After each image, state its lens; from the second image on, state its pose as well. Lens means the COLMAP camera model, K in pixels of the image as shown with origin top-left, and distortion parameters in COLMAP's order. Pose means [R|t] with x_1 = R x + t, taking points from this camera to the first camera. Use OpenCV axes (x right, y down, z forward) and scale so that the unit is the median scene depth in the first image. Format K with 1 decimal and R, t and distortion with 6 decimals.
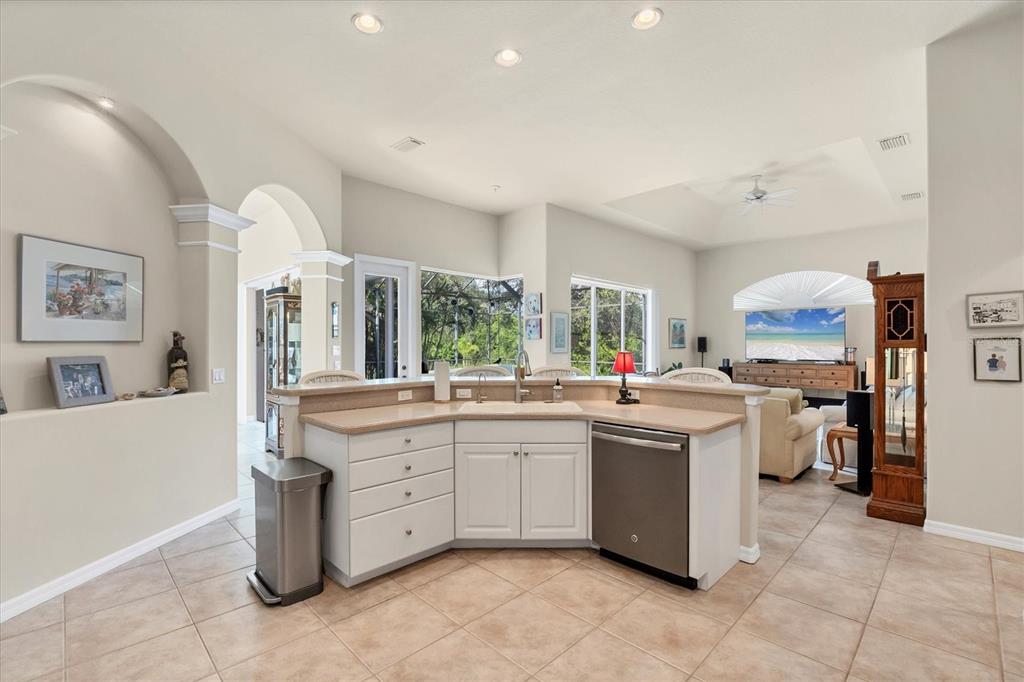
lens RADIAL K [[456.9, 0, 511.8], [0, 456.9, 343.4], [0, 0, 1]] dist [-0.004411, -0.000598]
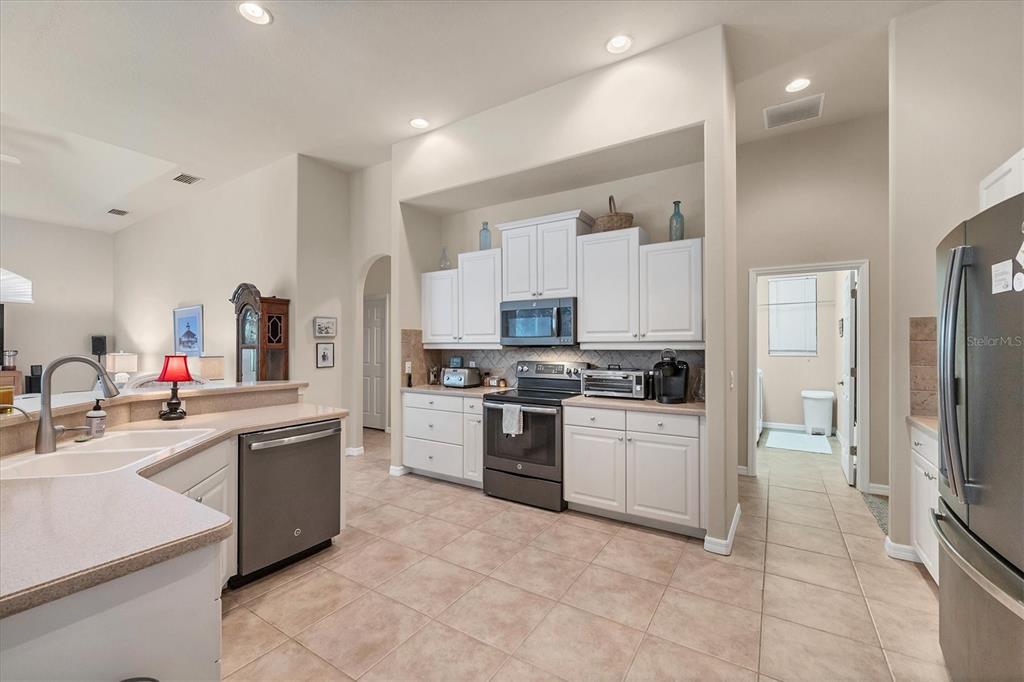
lens RADIAL K [[415.5, 0, 508.2], [0, 415.5, 346.2], [0, 0, 1]] dist [-0.000147, 0.000251]
pose [[-0.210433, 0.002687, 0.977605, -0.653418], [-0.001875, 0.999993, -0.003152, 0.004512], [-0.977607, -0.002496, -0.210426, 0.629570]]
